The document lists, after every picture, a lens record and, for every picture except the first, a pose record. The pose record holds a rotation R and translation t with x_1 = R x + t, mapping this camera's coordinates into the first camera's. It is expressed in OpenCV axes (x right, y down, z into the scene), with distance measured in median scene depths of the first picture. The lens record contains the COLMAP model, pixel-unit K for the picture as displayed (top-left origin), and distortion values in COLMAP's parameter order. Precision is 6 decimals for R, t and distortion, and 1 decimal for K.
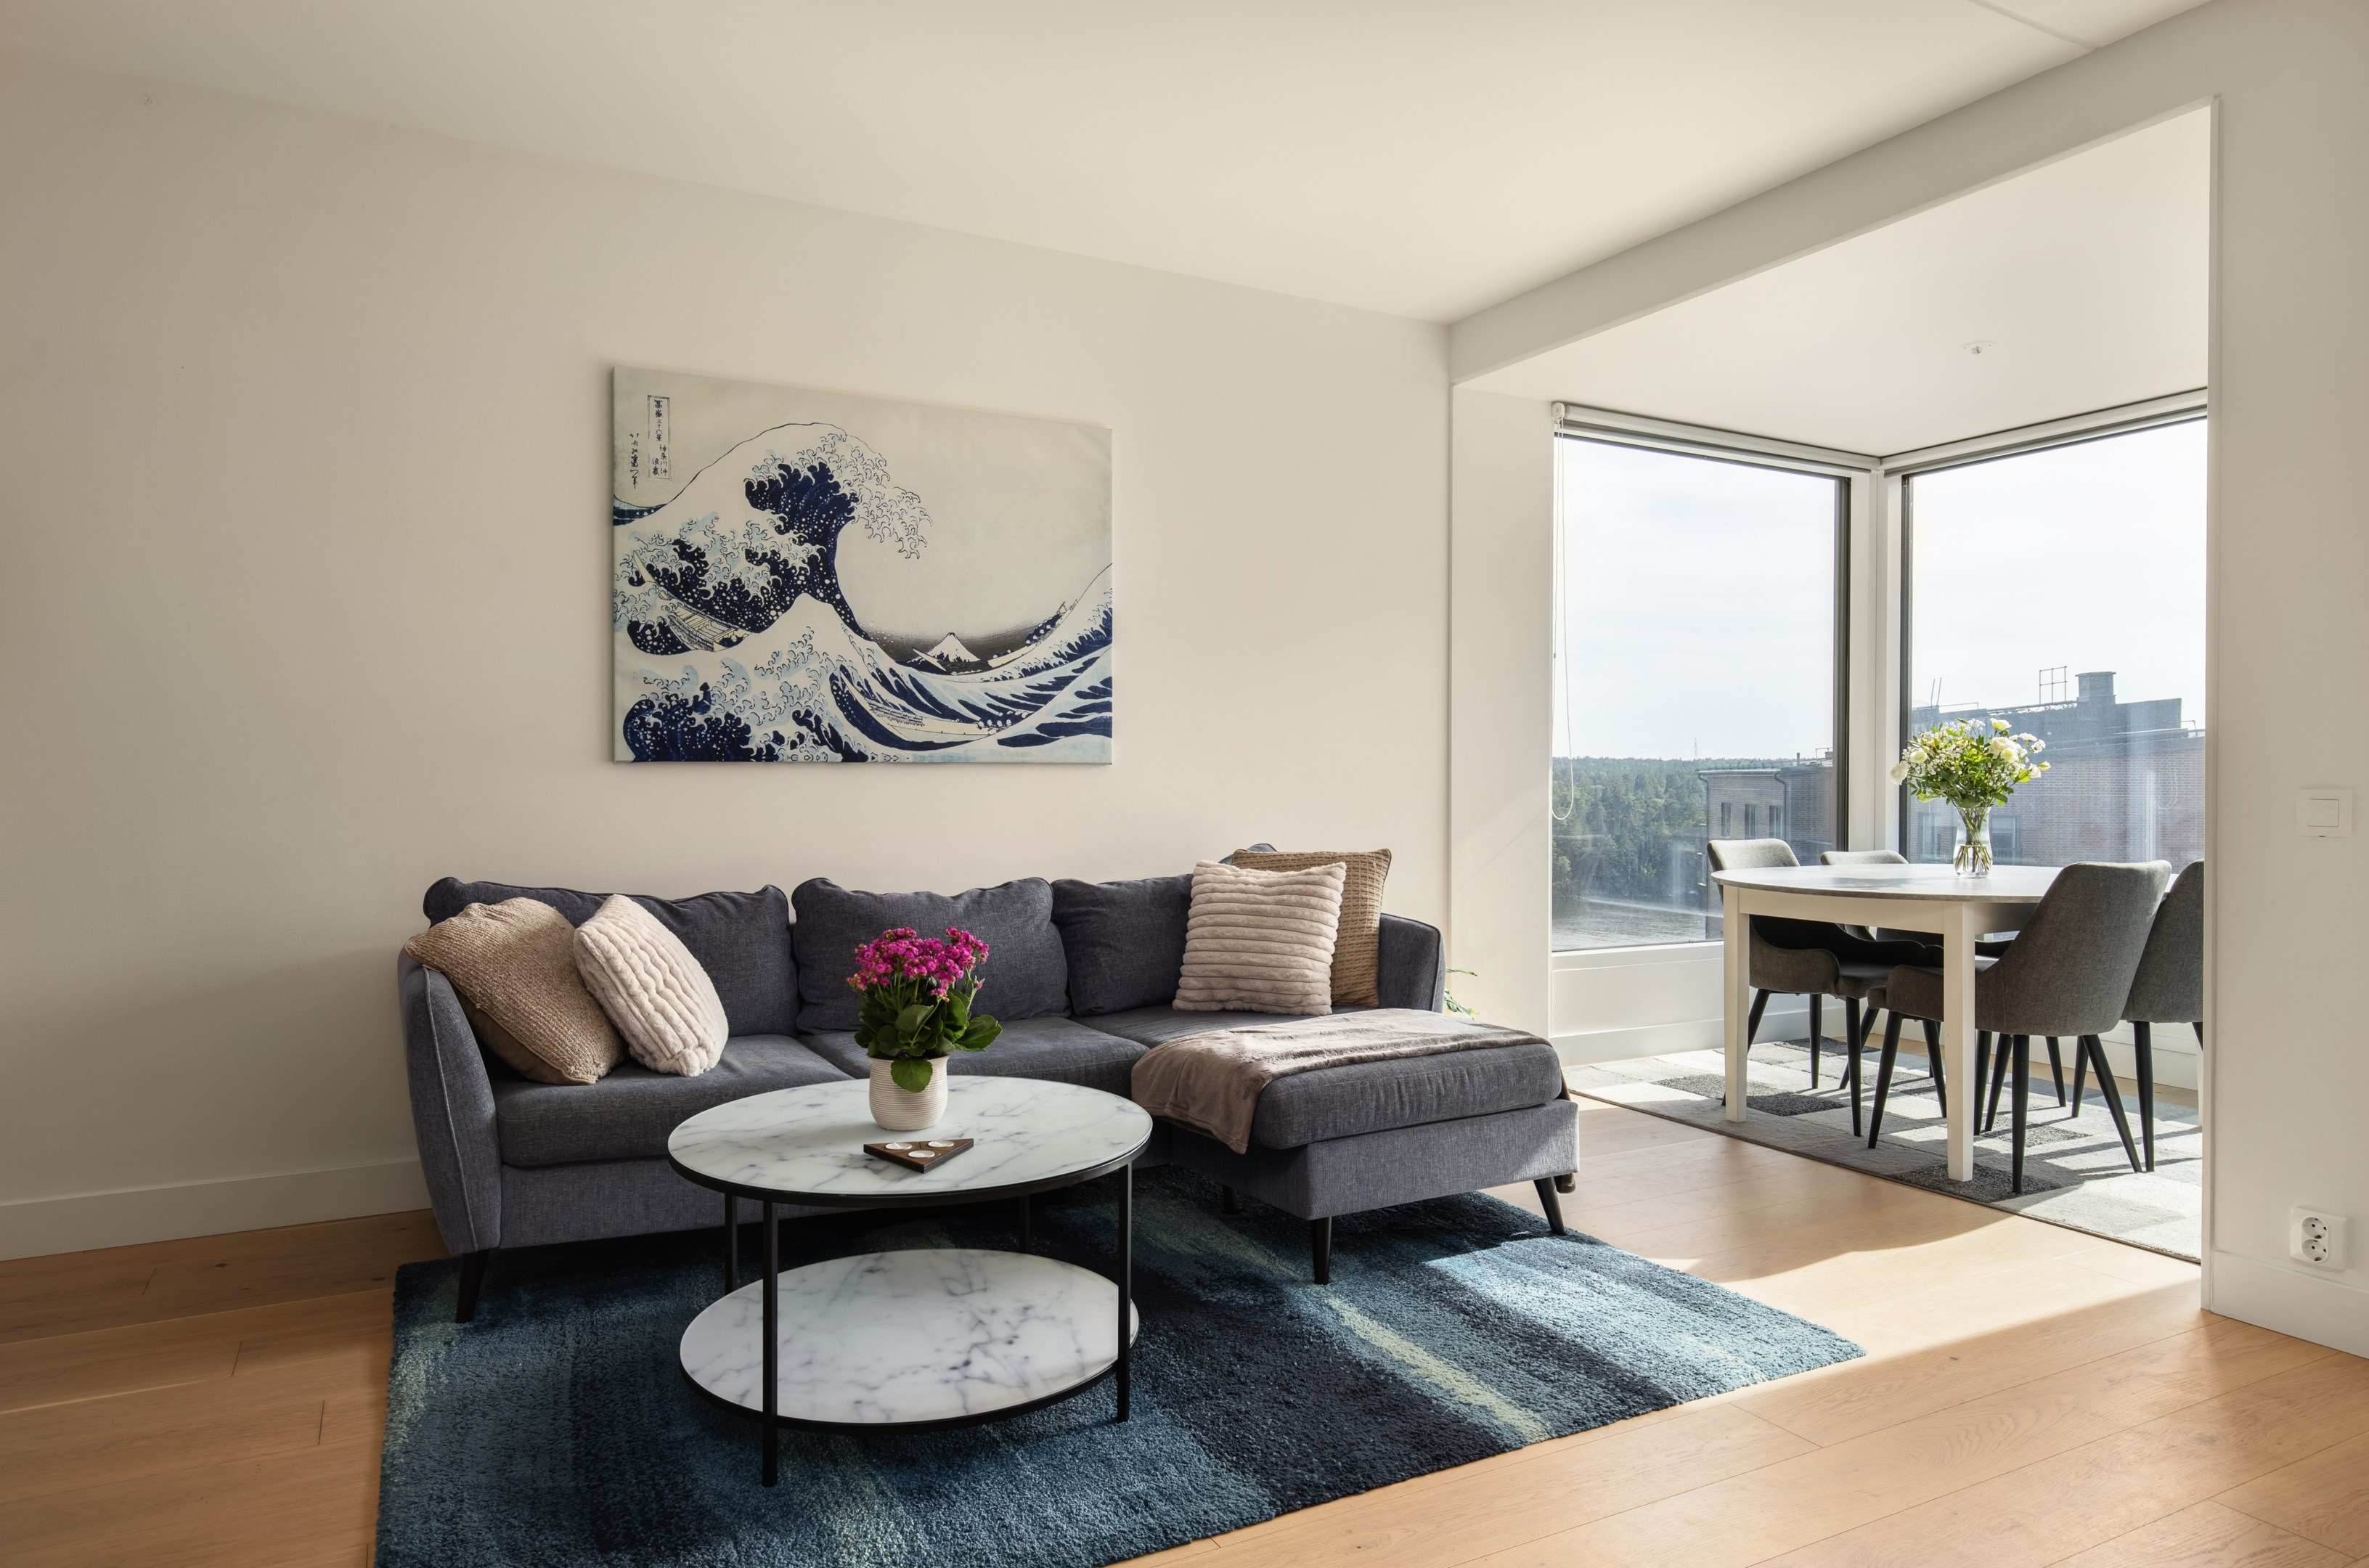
lens RADIAL K [[1464.6, 0, 1186.3], [0, 1464.6, 780.7], [0, 0, 1]] dist [0.009161, -0.000143]
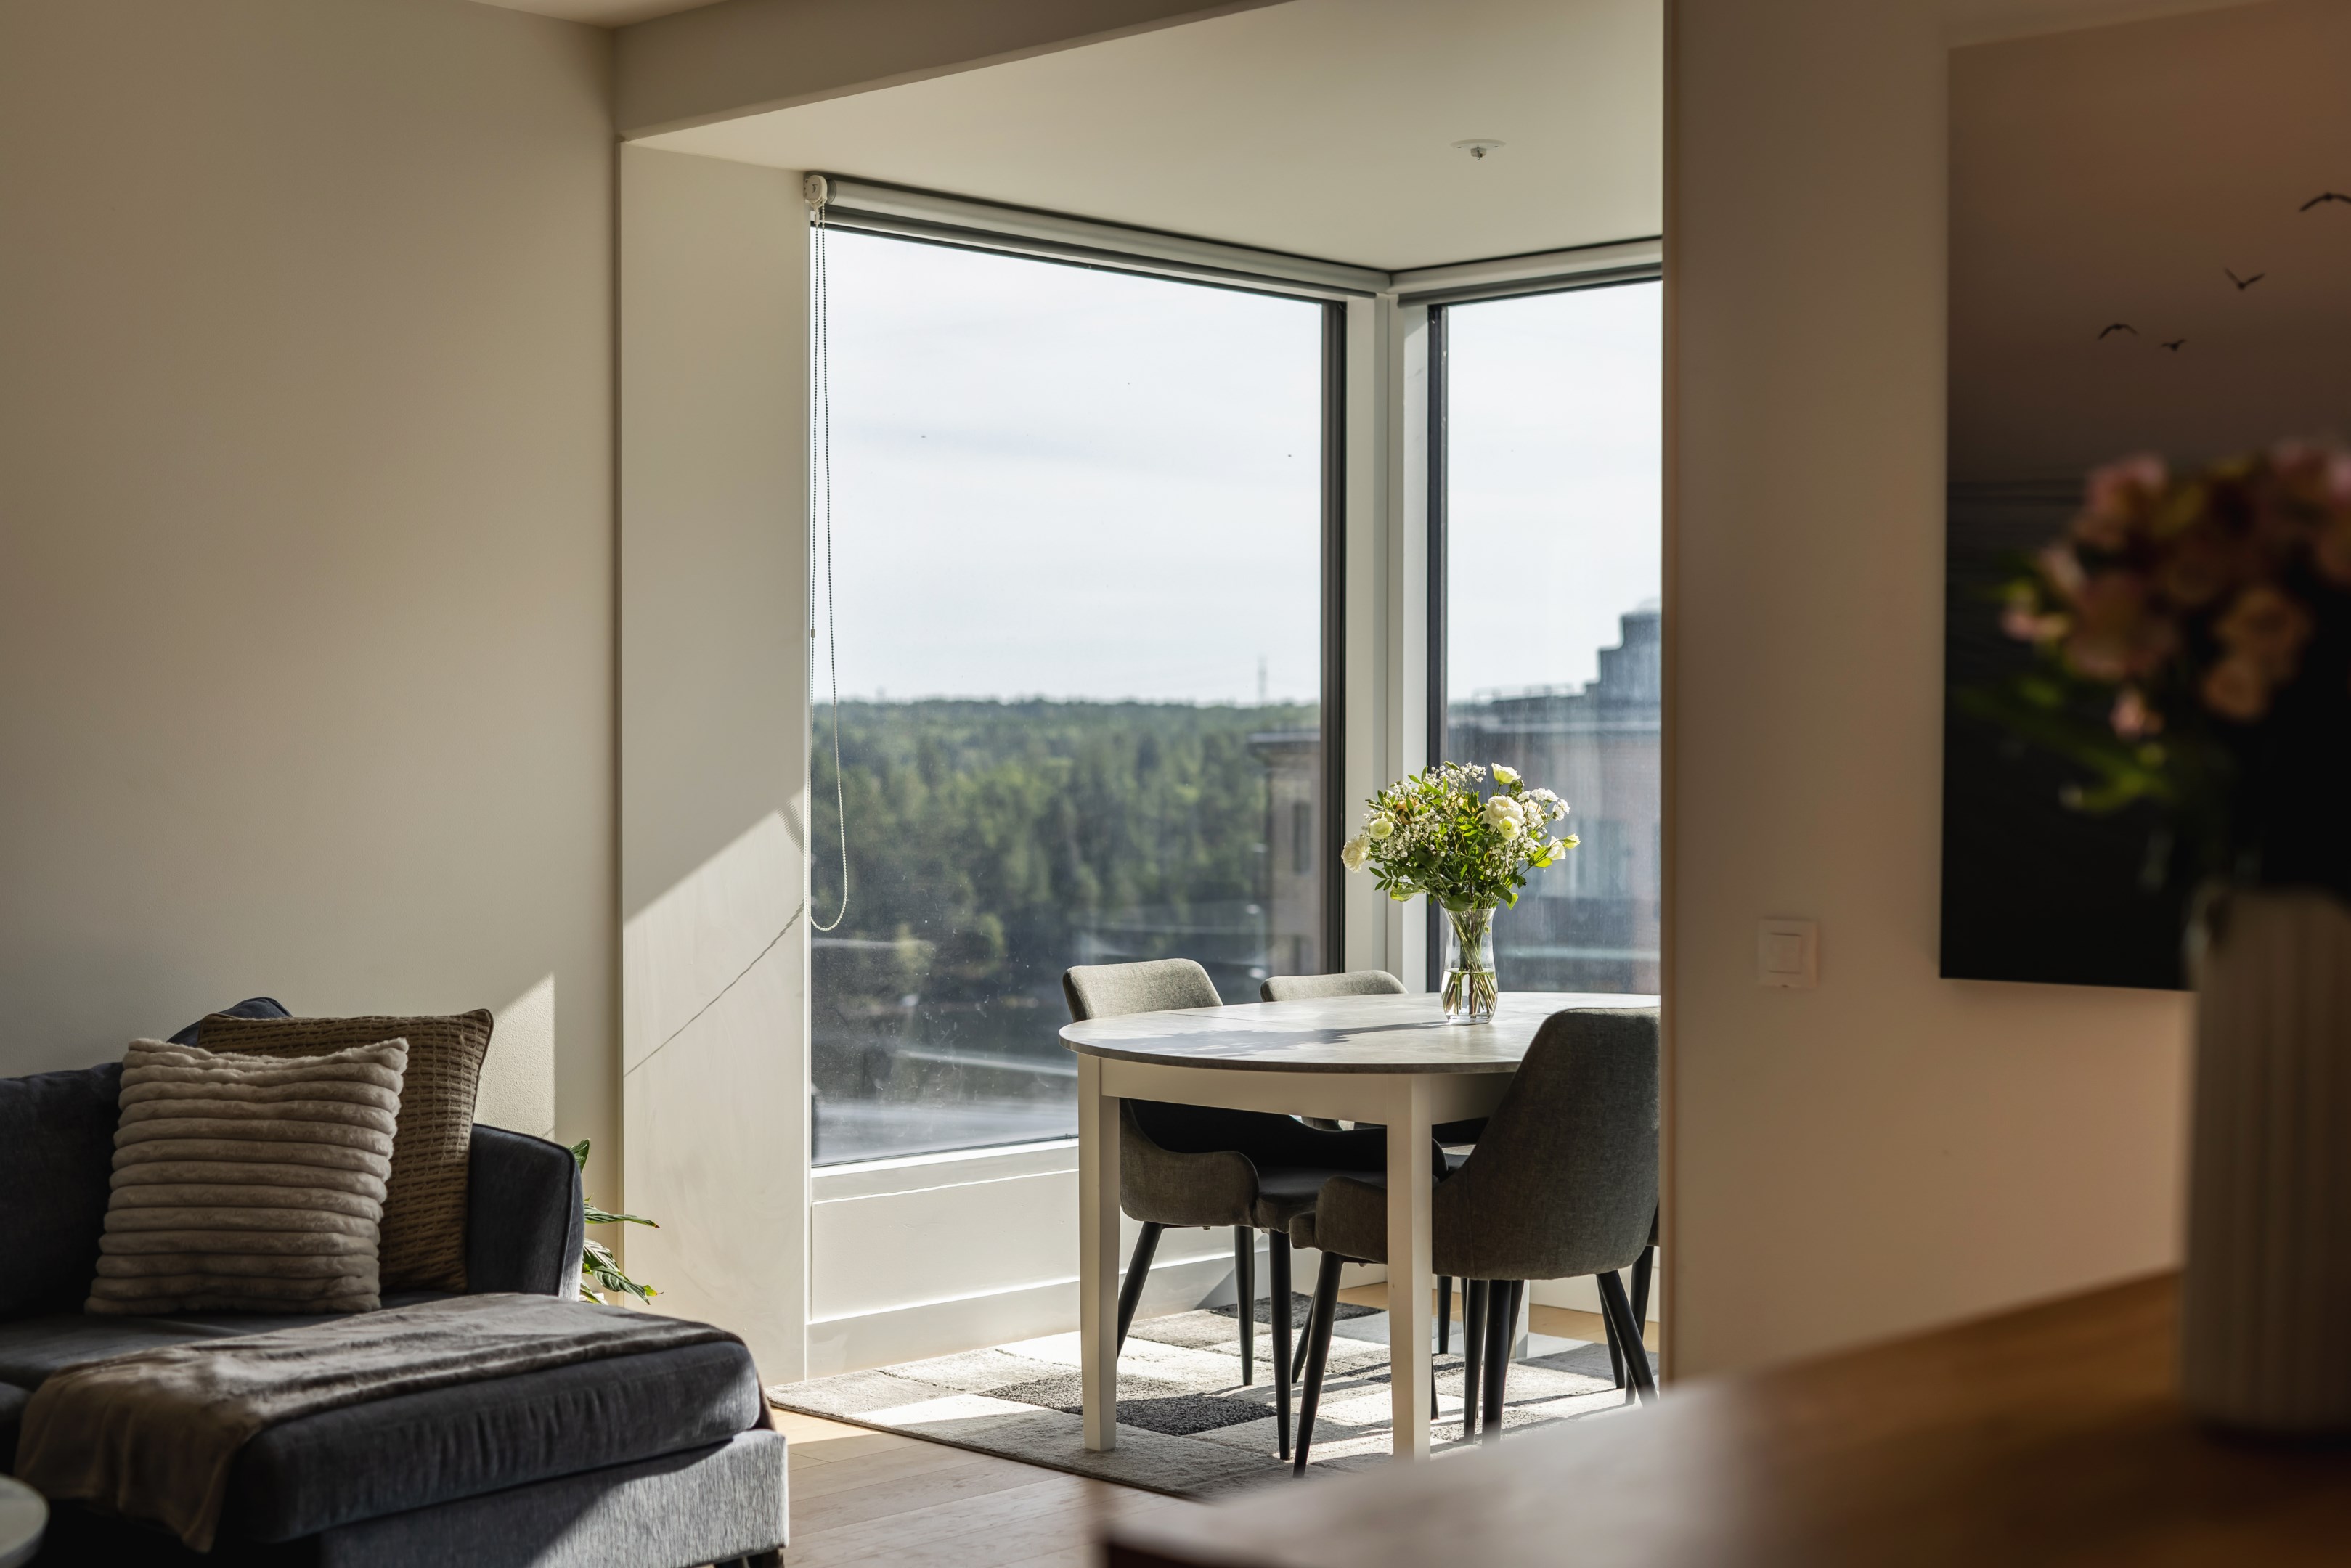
lens RADIAL K [[3291.5, 0, 1185.1], [0, 3291.5, 788.0], [0, 0, 1]] dist [0.031306, 0.000000]
pose [[0.951862, -0.006577, 0.306456, 0.005038], [0.003102, 0.999925, 0.011824, -0.053027], [-0.306511, -0.010304, 0.951811, -0.290272]]
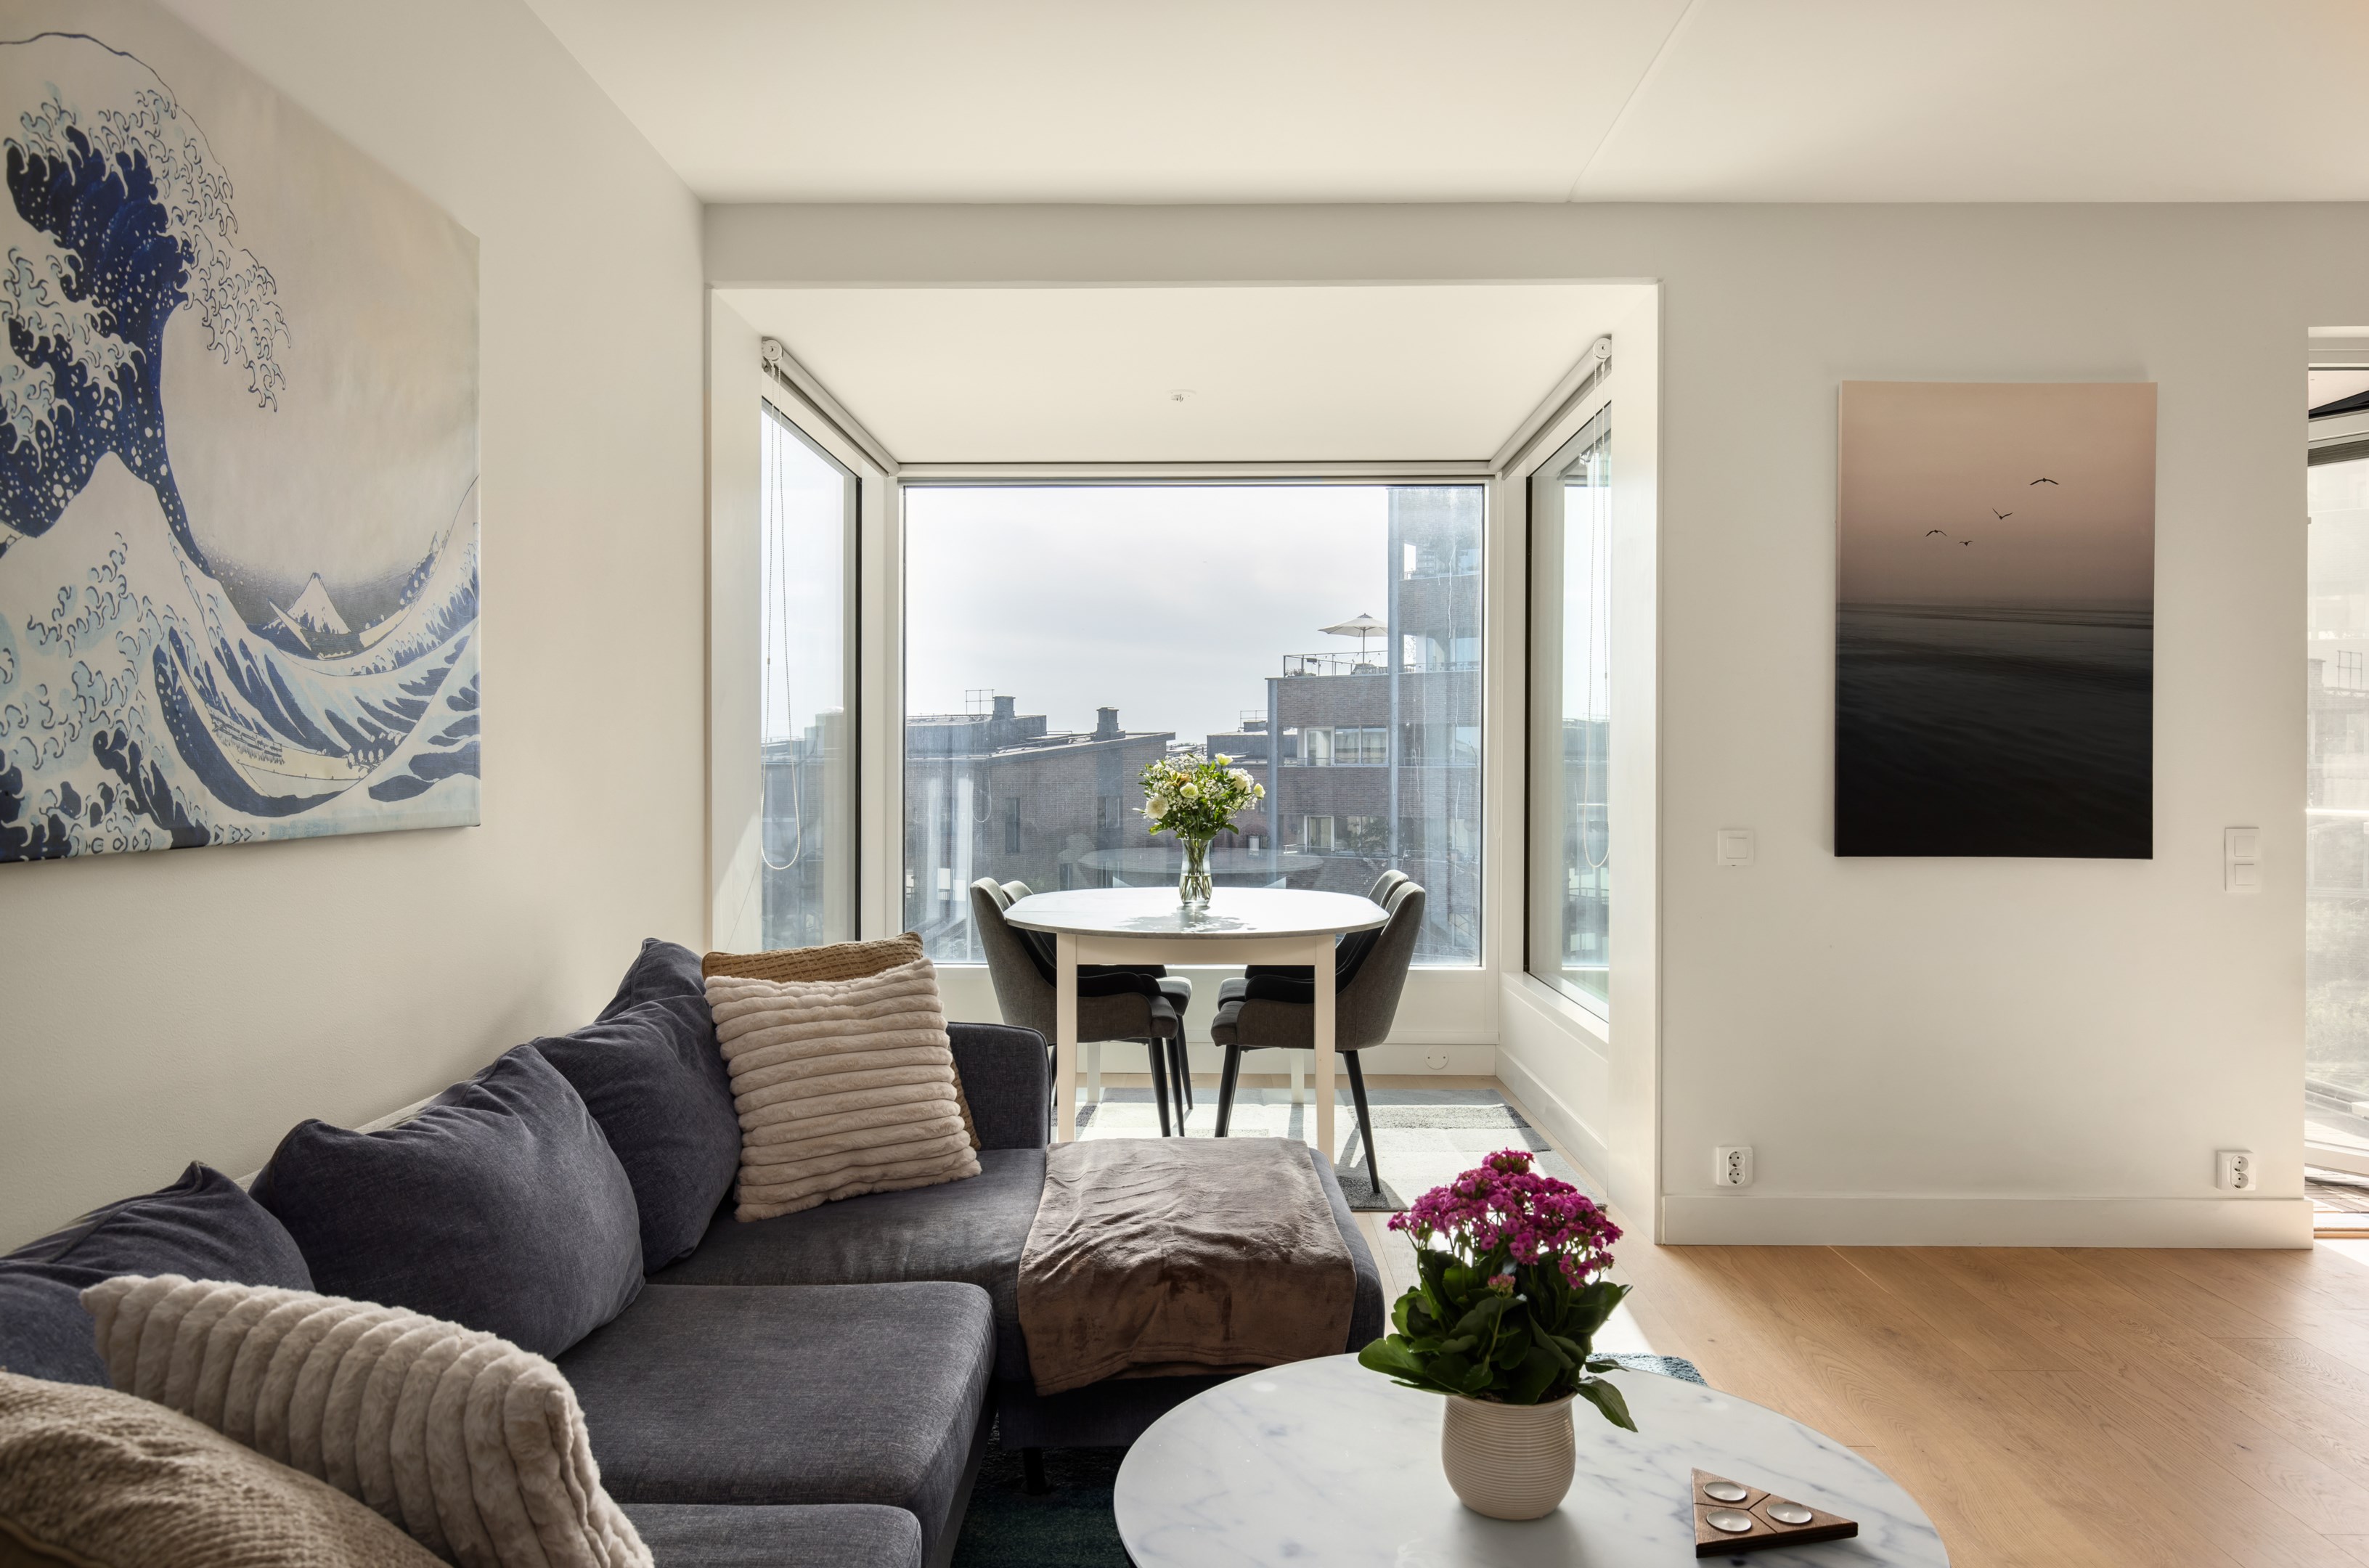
lens RADIAL K [[1599.8, 0, 1188.9], [0, 1599.8, 778.7], [0, 0, 1]] dist [0.003883, -0.000628]
pose [[0.483125, -0.008002, 0.875515, -0.503907], [0.002845, 0.999967, 0.007569, -0.036414], [-0.875547, -0.001166, 0.483132, 0.498866]]
